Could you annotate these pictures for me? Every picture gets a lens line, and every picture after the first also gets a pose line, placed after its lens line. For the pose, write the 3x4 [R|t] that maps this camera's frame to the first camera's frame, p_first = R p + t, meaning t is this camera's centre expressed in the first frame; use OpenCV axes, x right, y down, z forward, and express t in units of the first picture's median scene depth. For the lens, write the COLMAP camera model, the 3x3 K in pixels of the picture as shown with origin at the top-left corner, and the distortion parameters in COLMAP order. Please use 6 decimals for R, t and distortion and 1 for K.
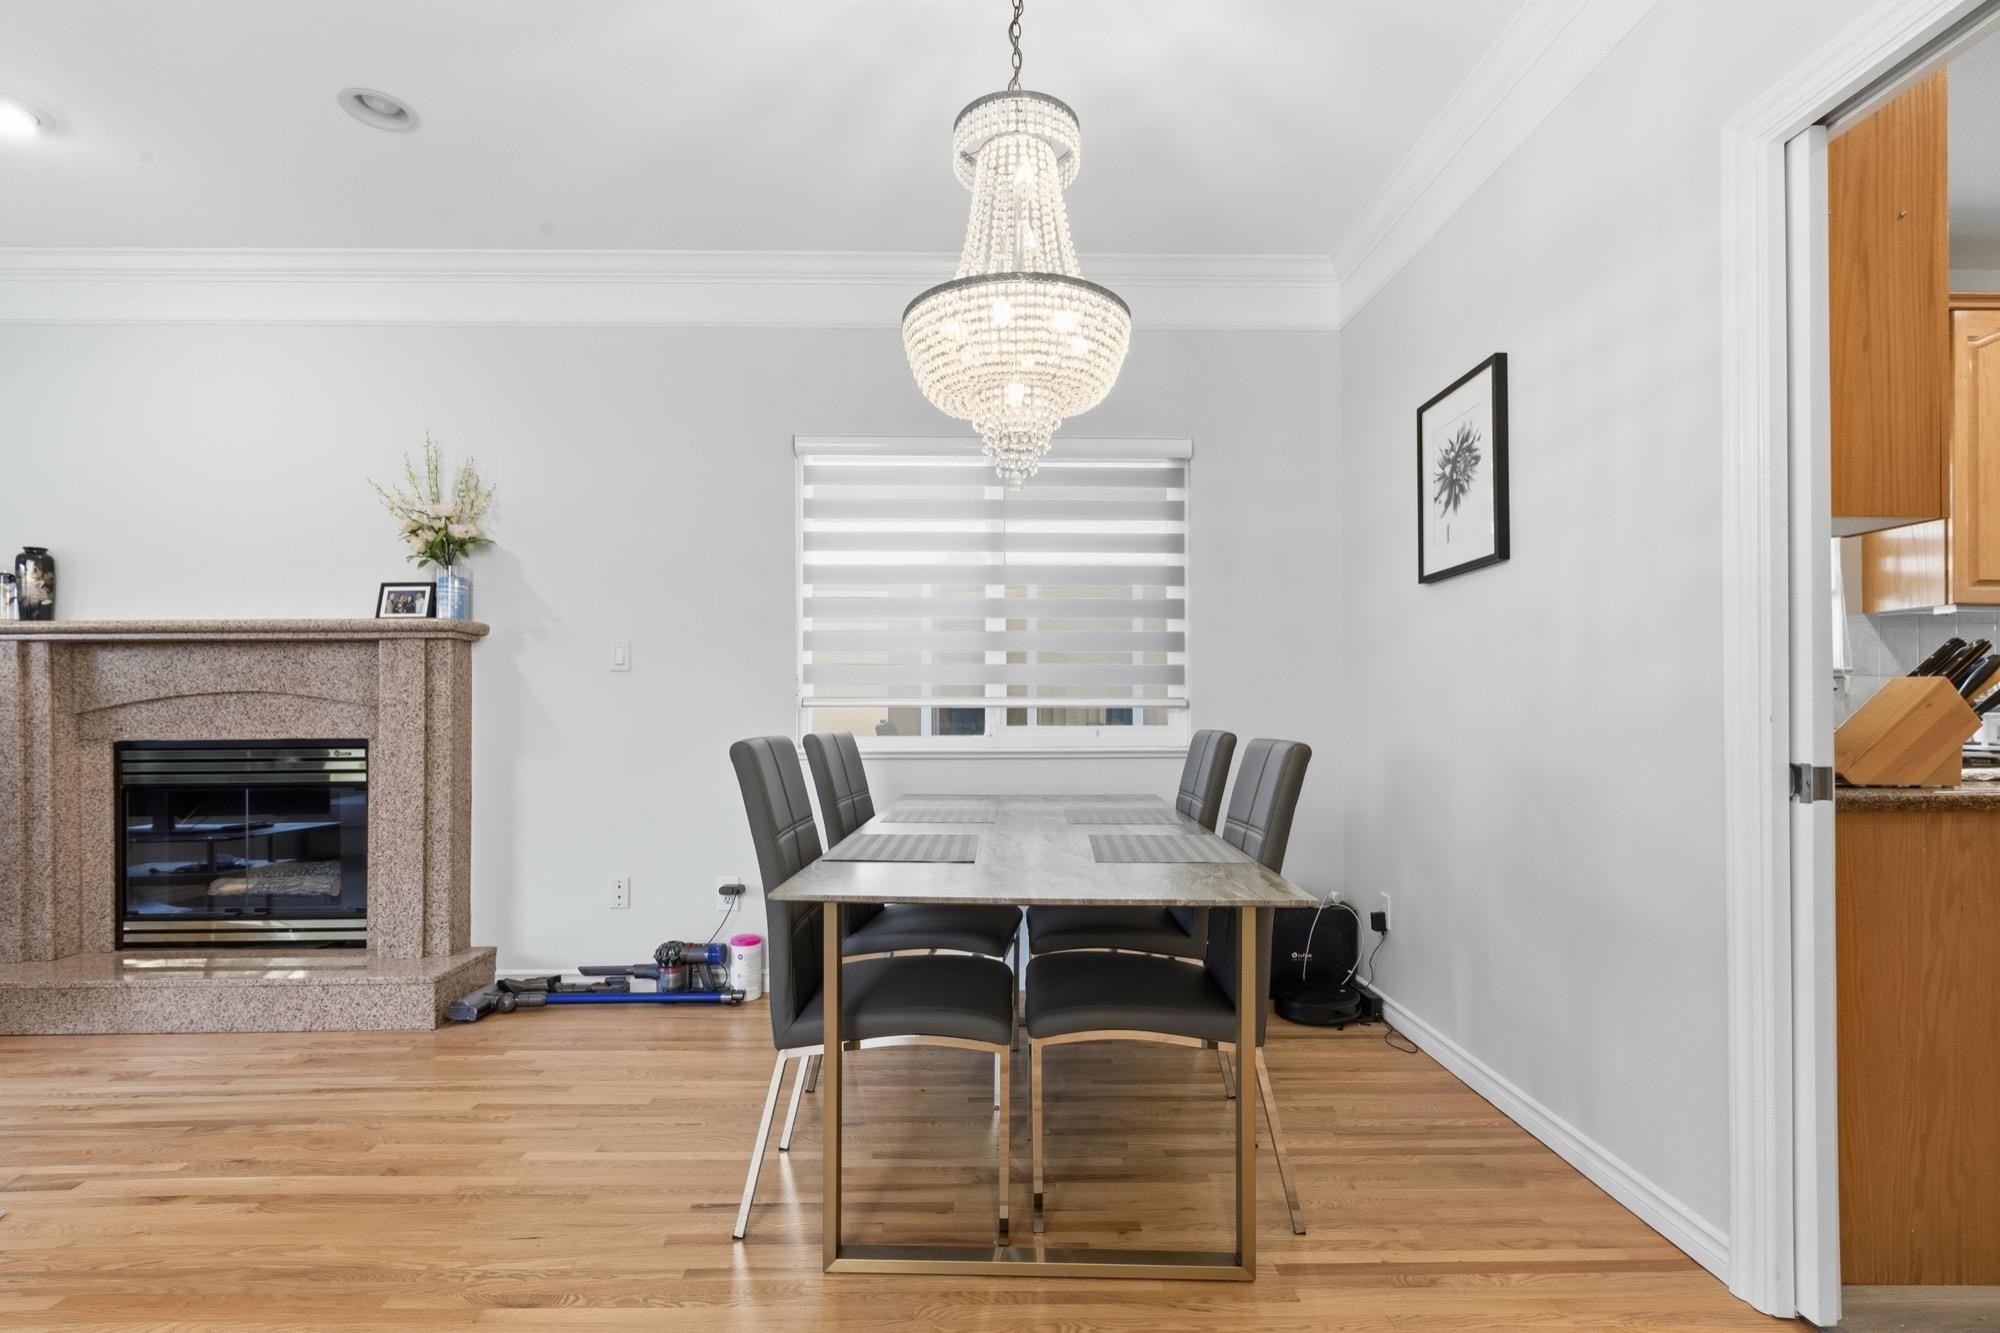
lens RADIAL K [[926.7, 0, 998.3], [0, 926.7, 707.5], [0, 0, 1]] dist [0.000495, -0.000946]
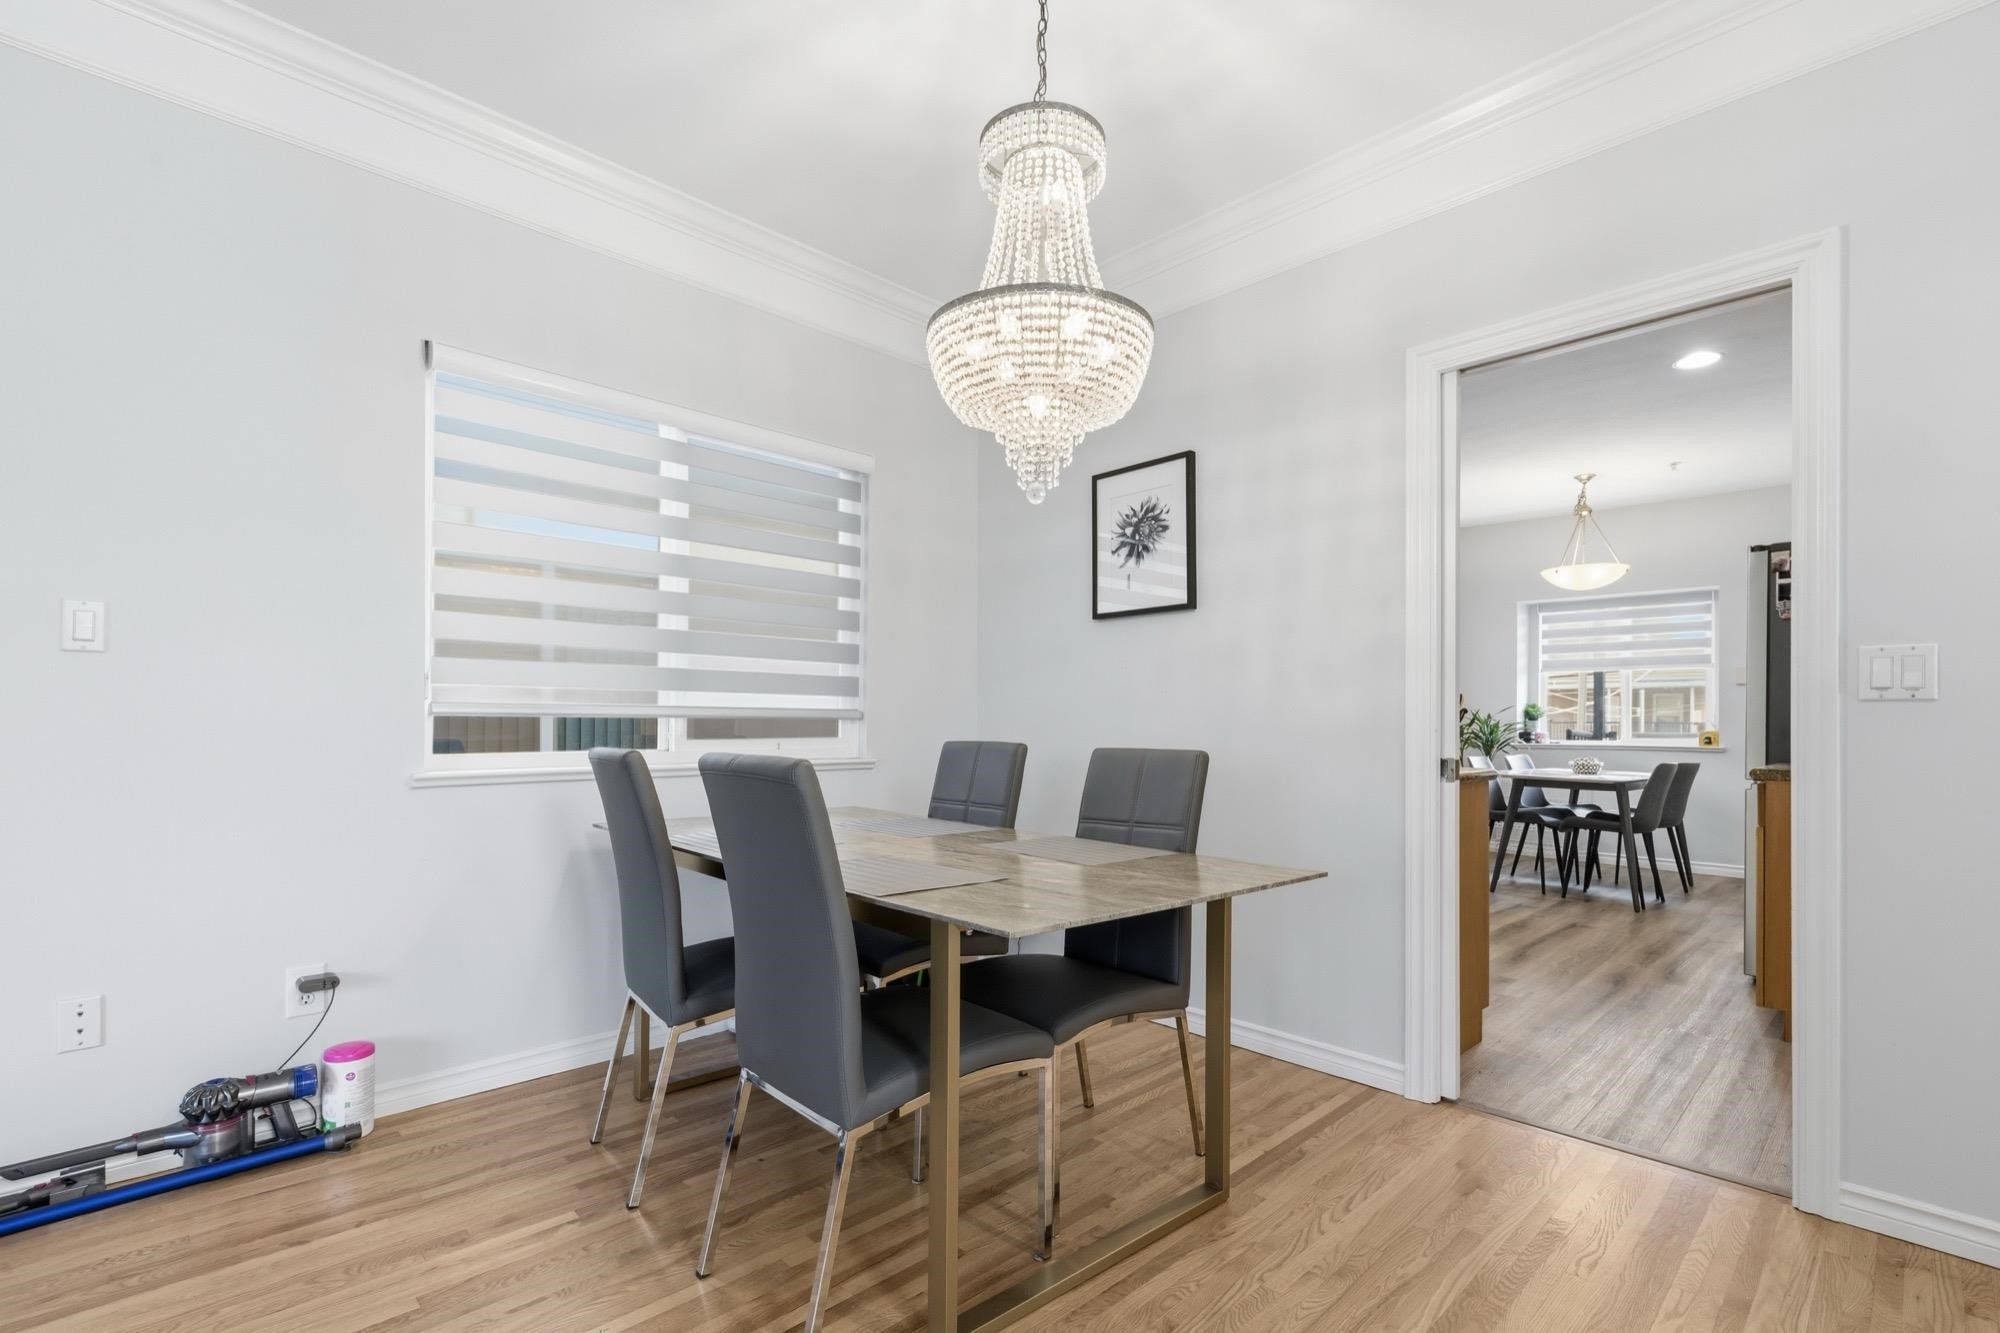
lens RADIAL K [[926.7, 0, 974.0], [0, 926.7, 717.8], [0, 0, 1]] dist [0.000495, -0.000946]
pose [[0.730889, 0.009627, 0.682428, -0.441296], [-0.007230, 0.999954, -0.006362, 0.004260], [-0.682458, -0.000285, 0.730925, 0.194957]]
